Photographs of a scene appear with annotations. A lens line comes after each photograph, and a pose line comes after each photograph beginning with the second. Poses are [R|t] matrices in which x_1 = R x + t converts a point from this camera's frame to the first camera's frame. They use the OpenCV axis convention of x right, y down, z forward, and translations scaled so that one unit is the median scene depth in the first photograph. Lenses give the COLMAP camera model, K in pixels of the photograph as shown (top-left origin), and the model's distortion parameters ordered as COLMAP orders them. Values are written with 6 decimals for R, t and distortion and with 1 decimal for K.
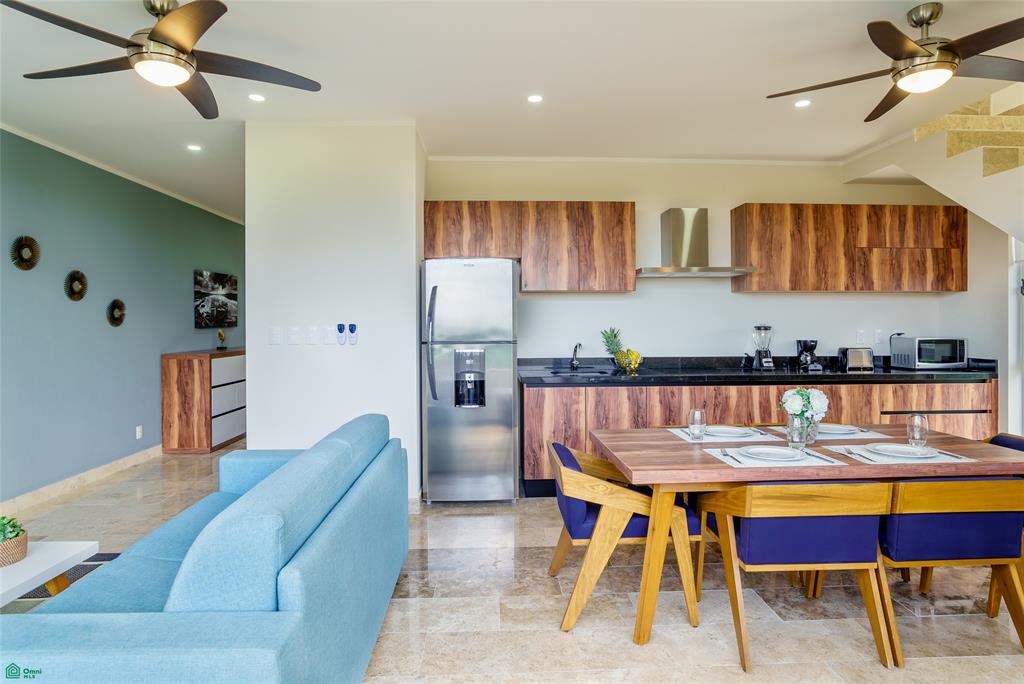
lens RADIAL K [[607.4, 0, 515.6], [0, 607.4, 333.3], [0, 0, 1]] dist [0.000297, 0.000131]
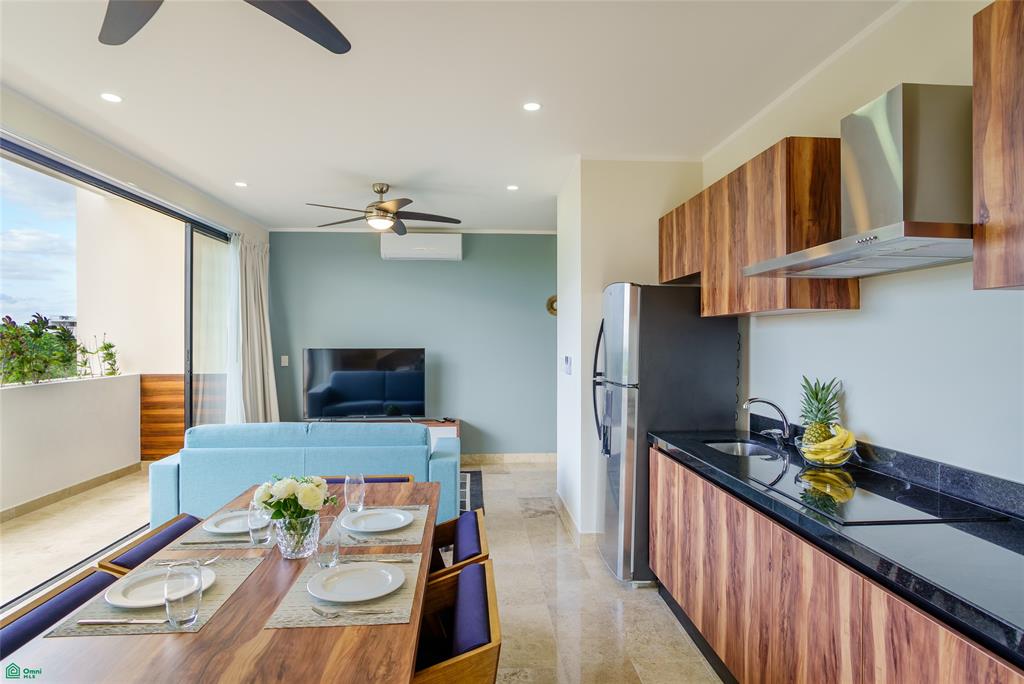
lens RADIAL K [[607.4, 0, 515.6], [0, 607.4, 333.3], [0, 0, 1]] dist [0.000297, 0.000131]
pose [[0.016385, -0.001585, -0.999865, 0.750445], [-0.007248, 0.999972, -0.001704, -0.049121], [0.999839, 0.007275, 0.016373, 0.801541]]
